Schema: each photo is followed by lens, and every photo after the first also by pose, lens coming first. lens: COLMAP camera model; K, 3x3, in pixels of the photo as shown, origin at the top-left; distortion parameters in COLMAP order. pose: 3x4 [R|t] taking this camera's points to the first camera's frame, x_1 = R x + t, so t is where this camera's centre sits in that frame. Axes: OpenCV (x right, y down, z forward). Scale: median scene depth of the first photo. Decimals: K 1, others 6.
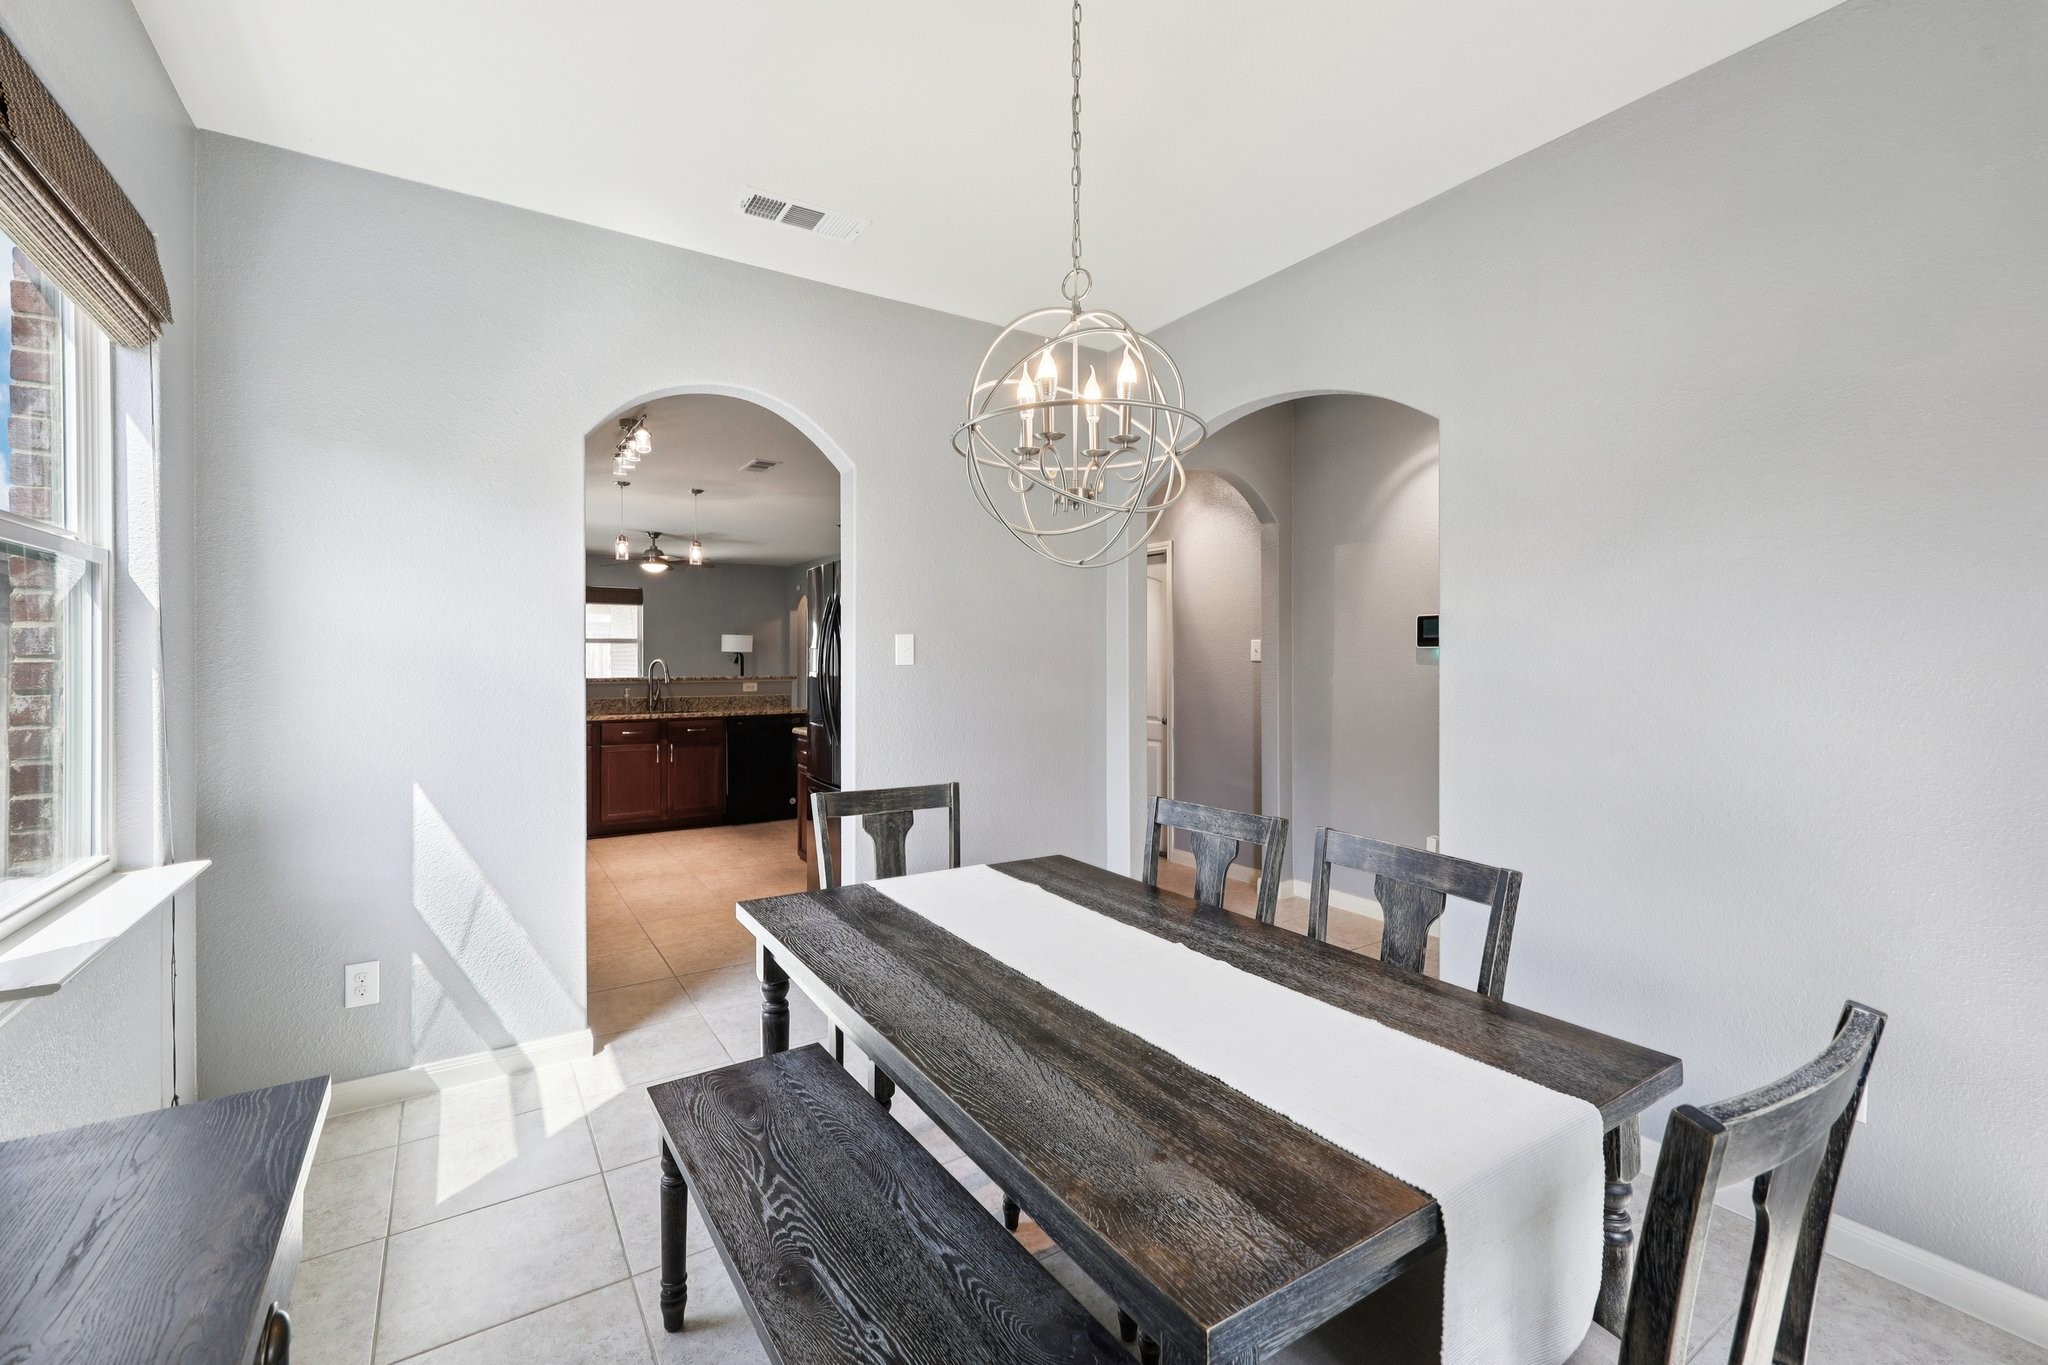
lens RADIAL K [[868.7, 0, 1027.9], [0, 868.7, 664.1], [0, 0, 1]] dist [-0.000586, -0.000282]
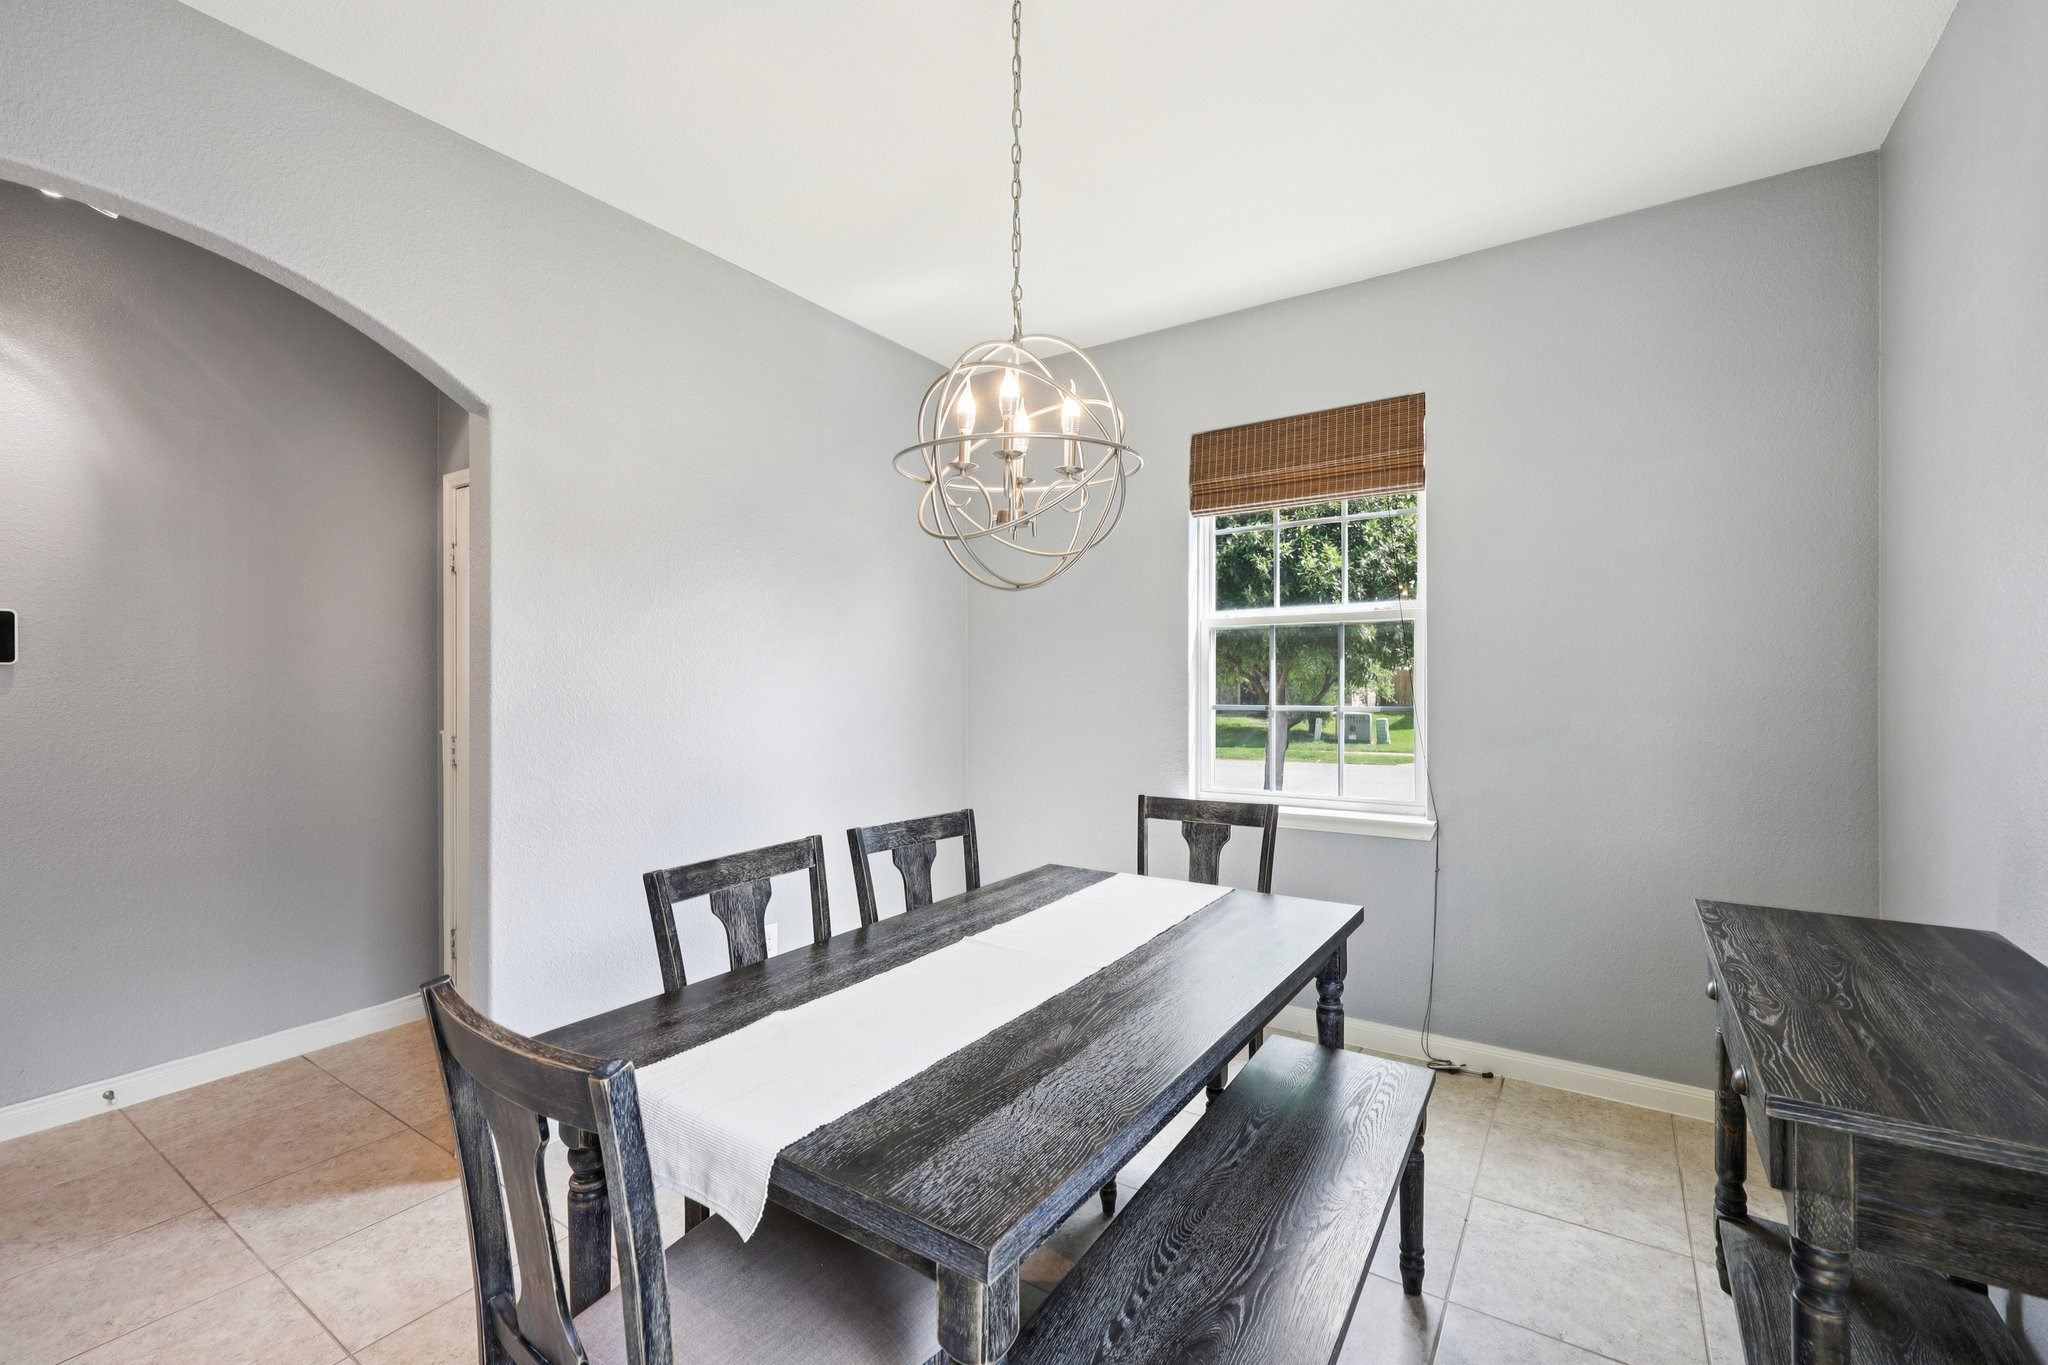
lens RADIAL K [[873.4, 0, 1024.0], [0, 873.4, 682.5], [0, 0, 1]] dist [0.002710, 0.000214]
pose [[-0.393306, -0.002277, 0.919405, -0.894011], [0.010097, 0.999926, 0.006796, -0.010200], [-0.919352, 0.011956, -0.393254, 1.392102]]
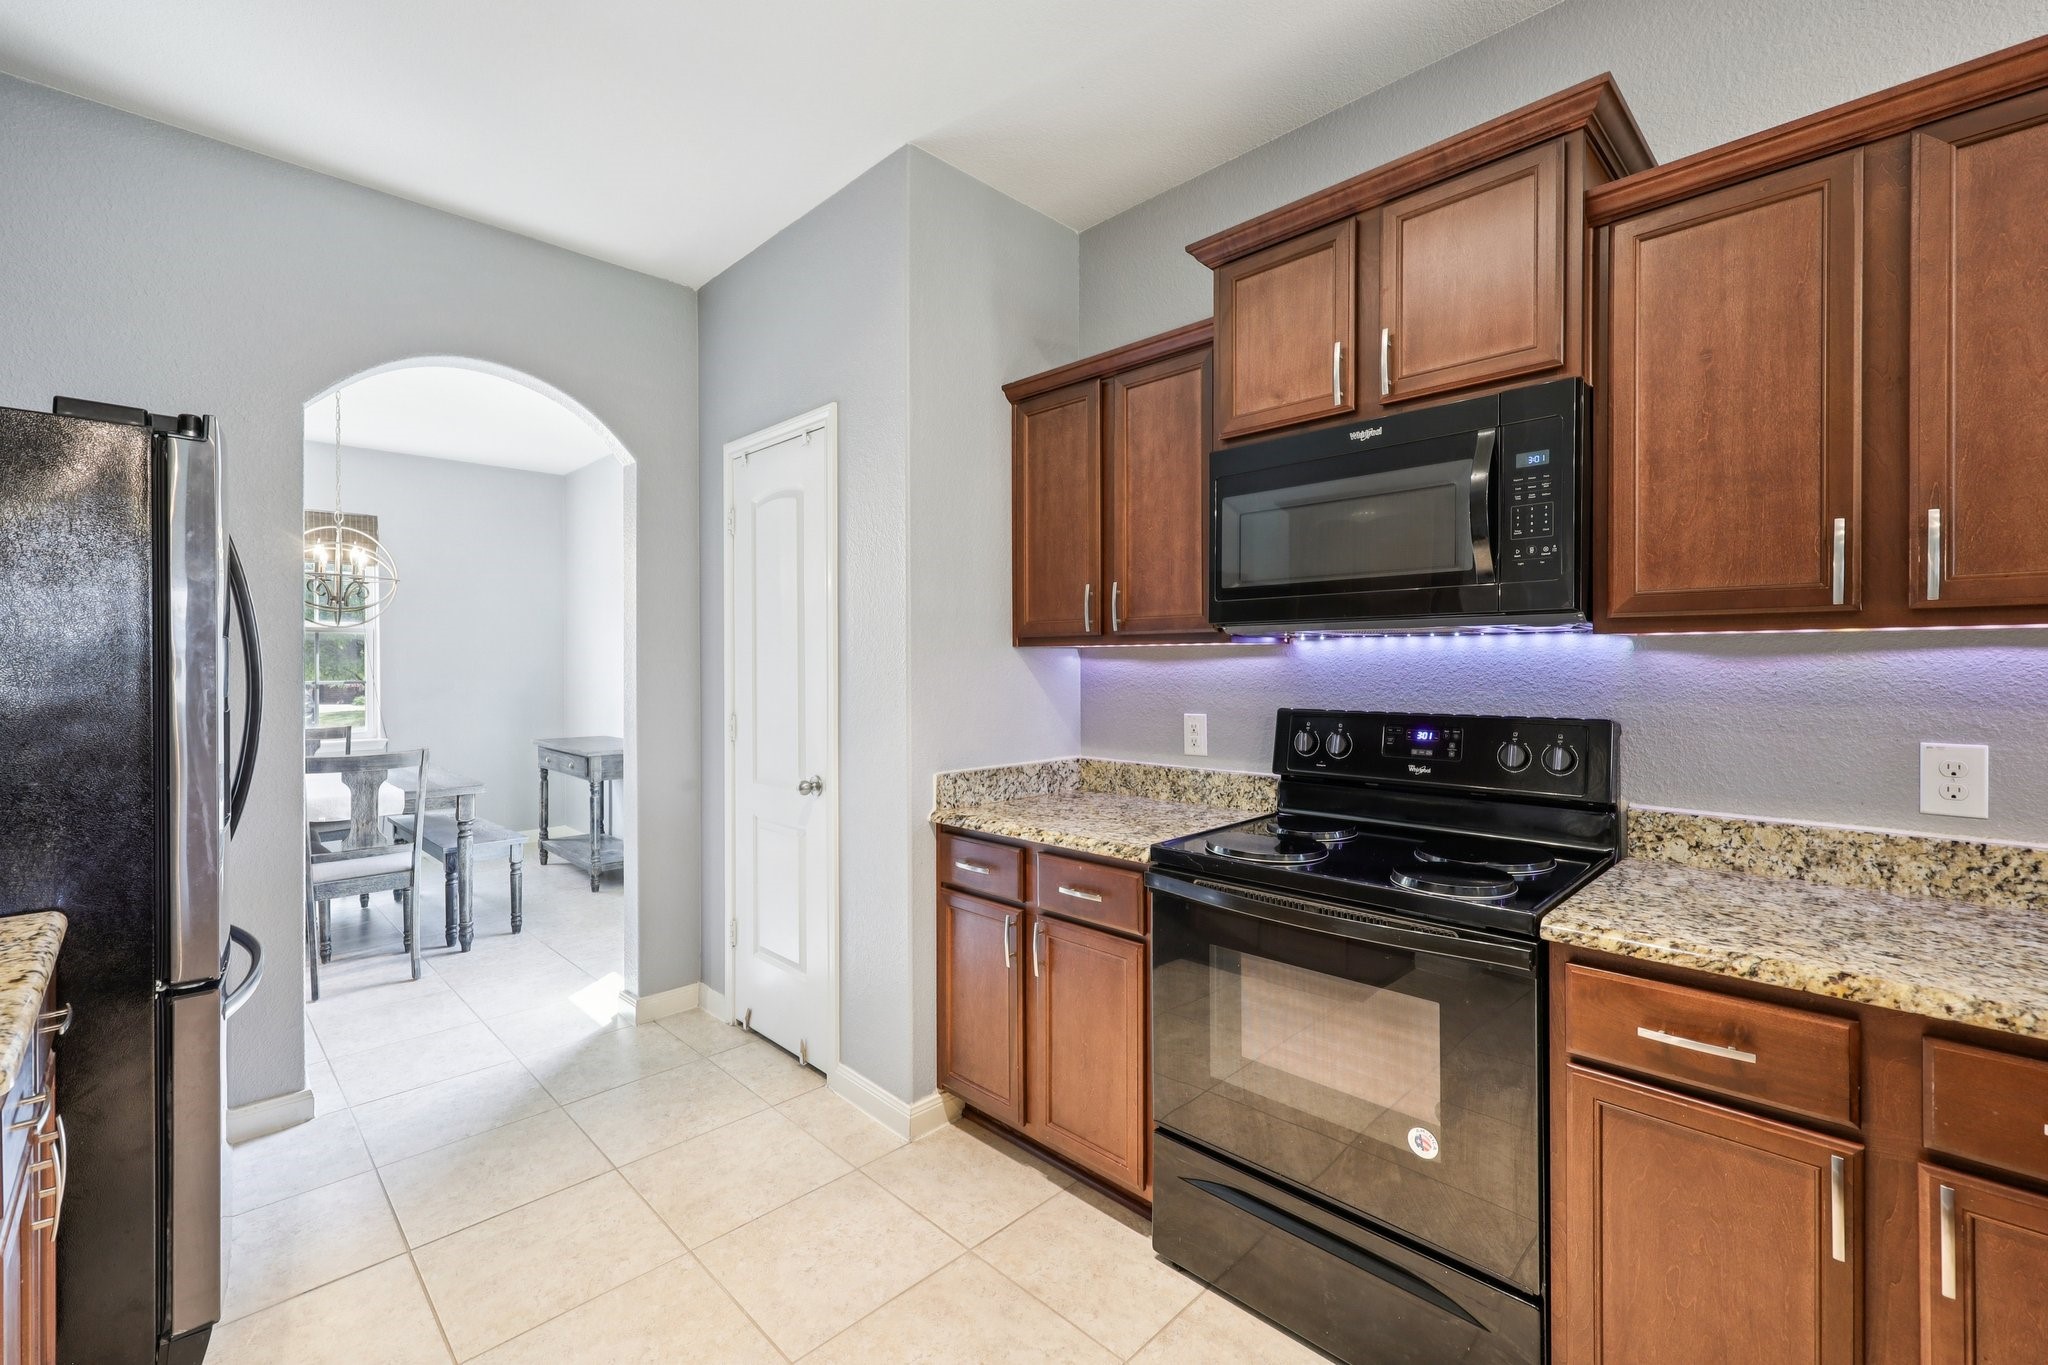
lens RADIAL K [[868.7, 0, 1027.9], [0, 868.7, 664.1], [0, 0, 1]] dist [-0.000586, -0.000282]
pose [[-0.977308, 0.002492, -0.211807, -1.353593], [0.001052, 0.999976, 0.006914, -0.019695], [0.211819, 0.006535, -0.977287, 3.865956]]
